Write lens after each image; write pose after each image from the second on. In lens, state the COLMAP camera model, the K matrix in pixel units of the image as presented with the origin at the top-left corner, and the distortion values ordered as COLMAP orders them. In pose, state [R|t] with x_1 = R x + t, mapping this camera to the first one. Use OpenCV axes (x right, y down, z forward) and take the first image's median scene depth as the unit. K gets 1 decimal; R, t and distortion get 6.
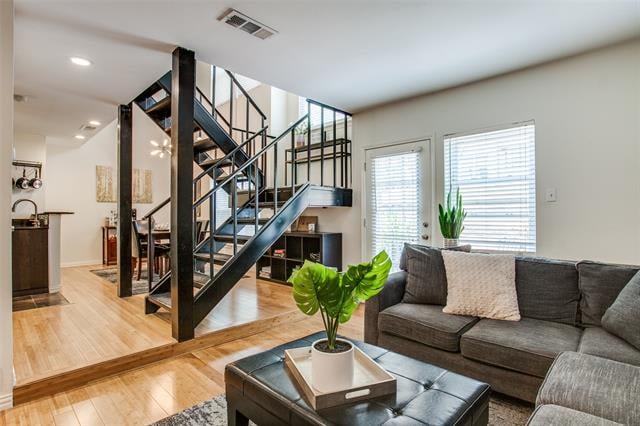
lens RADIAL K [[327.0, 0, 319.7], [0, 327.0, 216.5], [0, 0, 1]] dist [-0.067752, 0.030336]
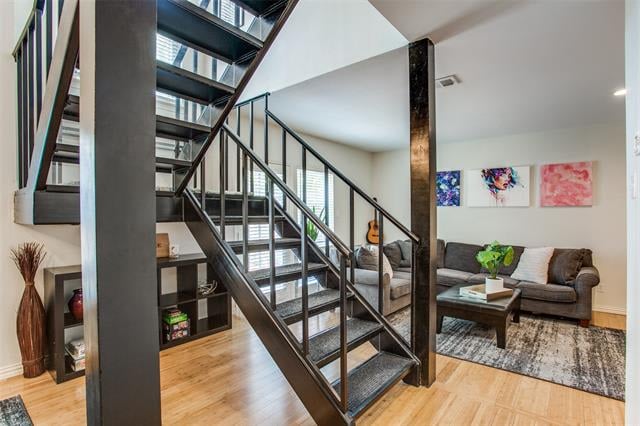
lens RADIAL K [[327.0, 0, 319.7], [0, 327.0, 216.5], [0, 0, 1]] dist [-0.067752, 0.030336]
pose [[-0.076507, -0.008652, 0.997032, -0.764248], [0.004033, 0.999951, 0.008987, -0.047774], [-0.997061, 0.004709, -0.076468, 0.809767]]
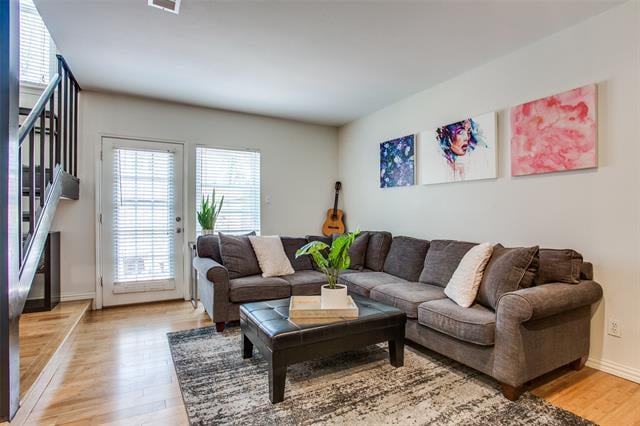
lens RADIAL K [[318.8, 0, 319.5], [0, 318.8, 216.6], [0, 0, 1]] dist [-0.069491, 0.028849]
pose [[0.302321, 0.001414, 0.953205, -0.463919], [-0.003665, 0.999993, -0.000321, 0.010924], [-0.953199, -0.003397, 0.302324, 0.176641]]
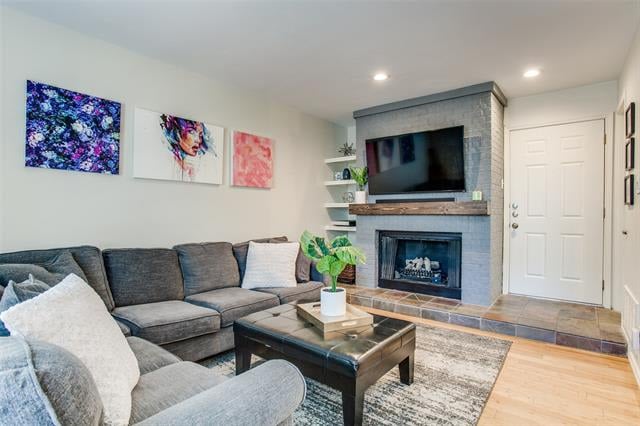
lens RADIAL K [[327.0, 0, 319.7], [0, 327.0, 216.5], [0, 0, 1]] dist [-0.067752, 0.030336]
pose [[-0.996255, -0.001176, -0.086456, 0.083730], [-0.002732, 0.999836, 0.017885, -0.007336], [0.086420, 0.018054, -0.996095, 0.820341]]
